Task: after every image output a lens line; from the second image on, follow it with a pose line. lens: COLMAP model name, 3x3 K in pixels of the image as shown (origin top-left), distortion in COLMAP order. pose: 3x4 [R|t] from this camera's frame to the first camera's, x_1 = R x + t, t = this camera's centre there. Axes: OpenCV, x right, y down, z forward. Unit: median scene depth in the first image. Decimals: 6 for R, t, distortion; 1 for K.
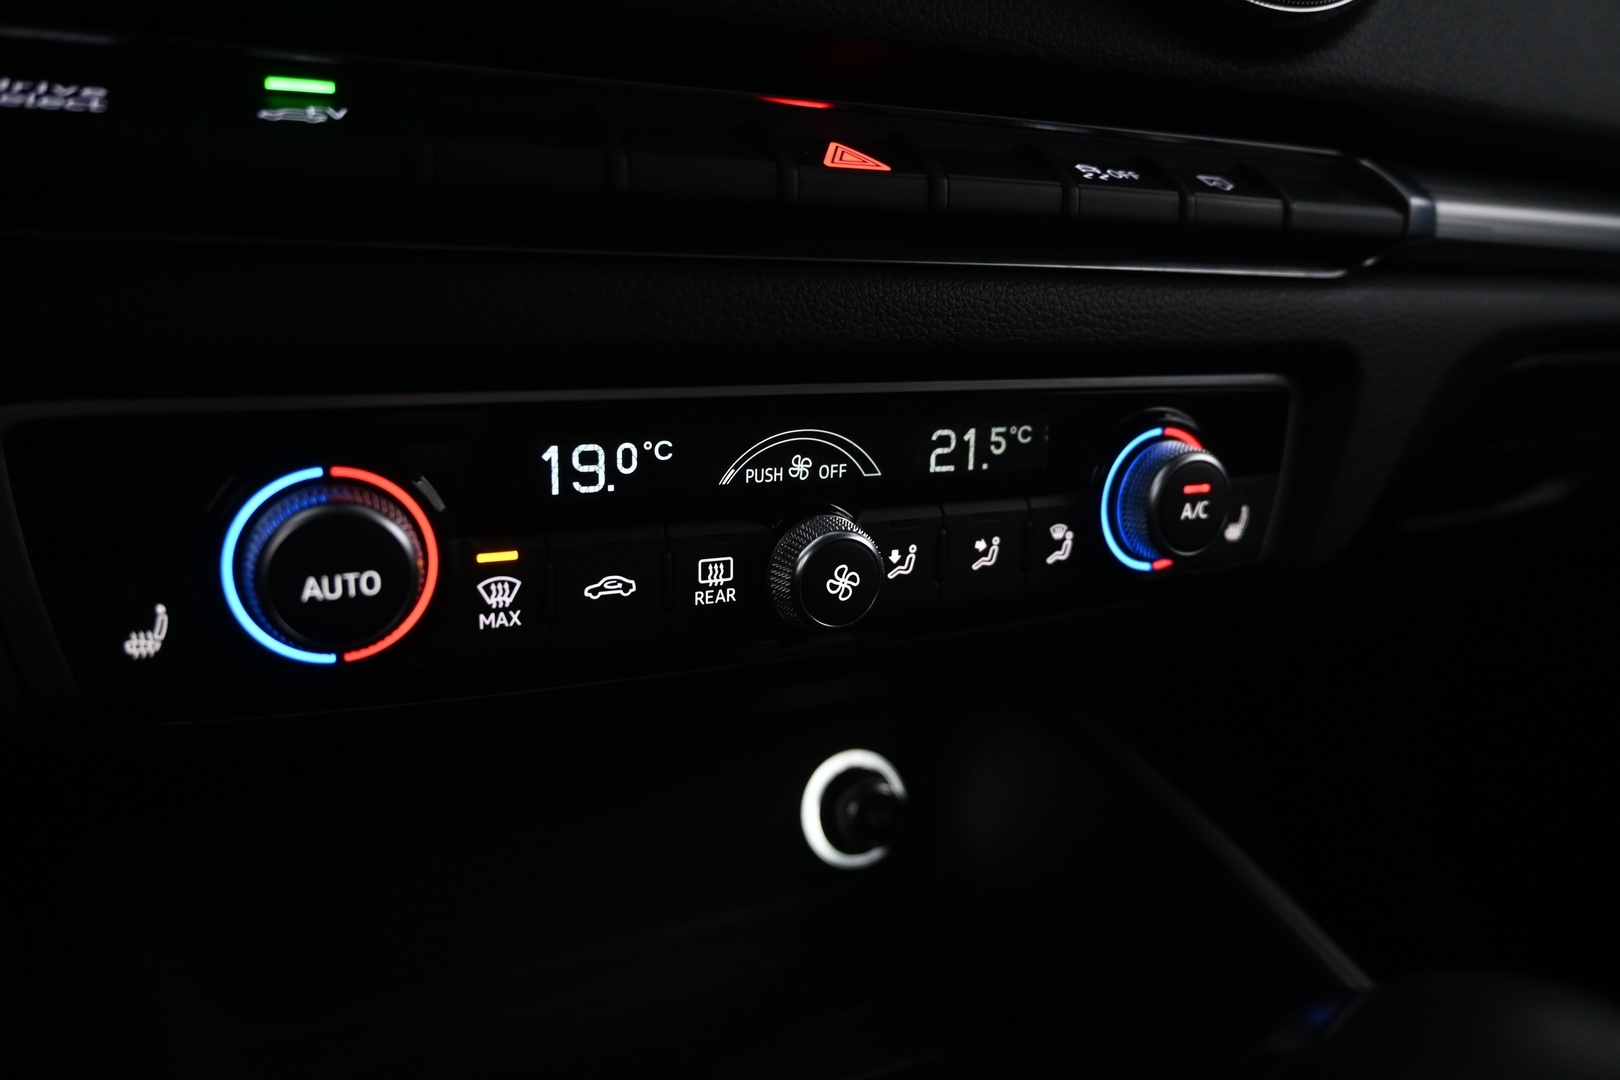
lens RADIAL K [[1272.4, 0, 813.5], [0, 1272.4, 541.4], [0, 0, 1]] dist [-0.012957, 0.001422]
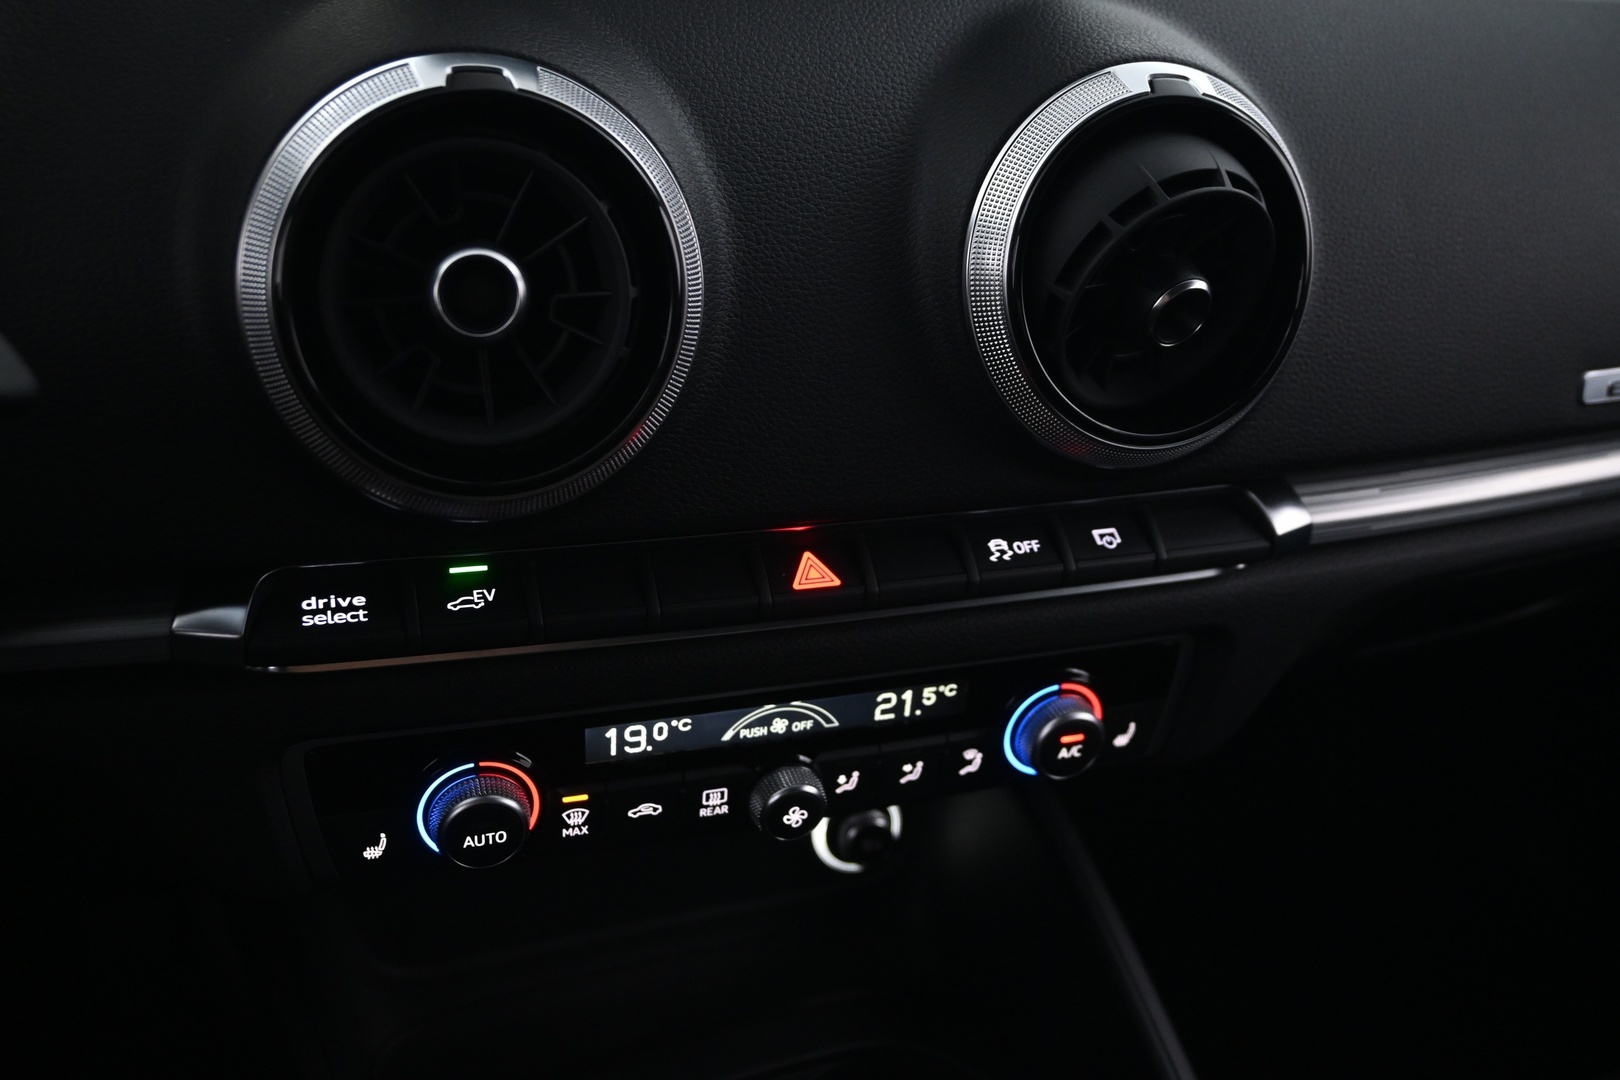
lens RADIAL K [[1676.5, 0, 808.3], [0, 1676.5, 539.9], [0, 0, 1]] dist [-0.021743, 0.000000]
pose [[0.988757, 0.106326, -0.105136, 0.212064], [-0.075822, 0.962533, 0.260348, -0.802751], [0.128879, -0.249450, 0.959773, -0.839110]]
